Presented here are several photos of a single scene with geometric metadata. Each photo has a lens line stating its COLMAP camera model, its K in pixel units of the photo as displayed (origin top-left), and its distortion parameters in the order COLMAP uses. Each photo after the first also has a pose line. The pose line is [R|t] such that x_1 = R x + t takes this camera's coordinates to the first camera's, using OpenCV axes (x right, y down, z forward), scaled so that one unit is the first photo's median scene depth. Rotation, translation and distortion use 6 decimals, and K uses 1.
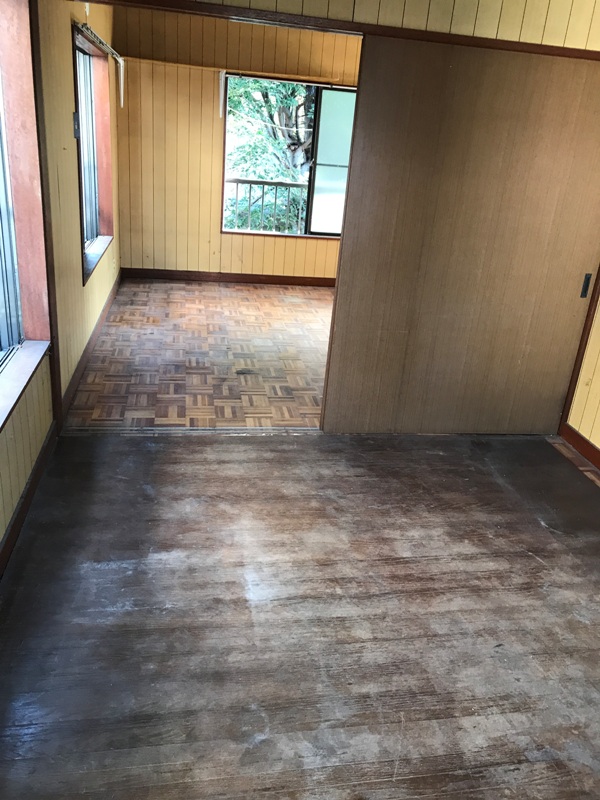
lens RADIAL K [[657.6, 0, 300.1], [0, 657.6, 395.5], [0, 0, 1]] dist [0.015146, -0.001652]
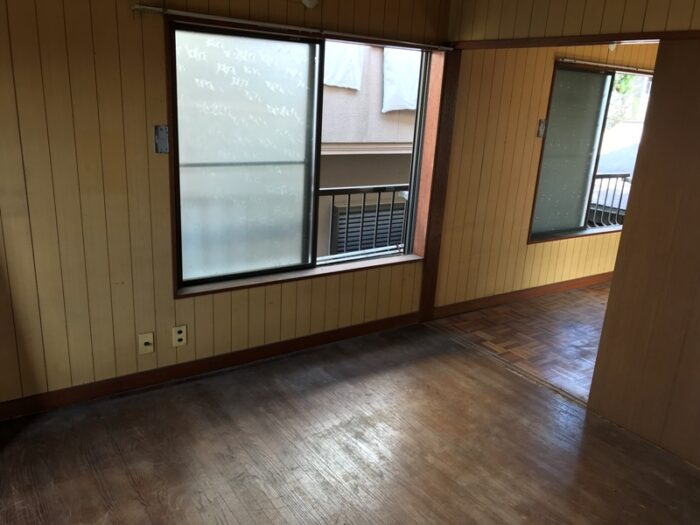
lens RADIAL K [[575.4, 0, 344.5], [0, 575.4, 265.3], [0, 0, 1]] dist [0.015146, -0.001652]
pose [[0.415464, 0.210776, -0.884852, 0.695205], [-0.370065, 0.927803, 0.047251, -0.057826], [0.830928, 0.307822, 0.463470, 0.223114]]
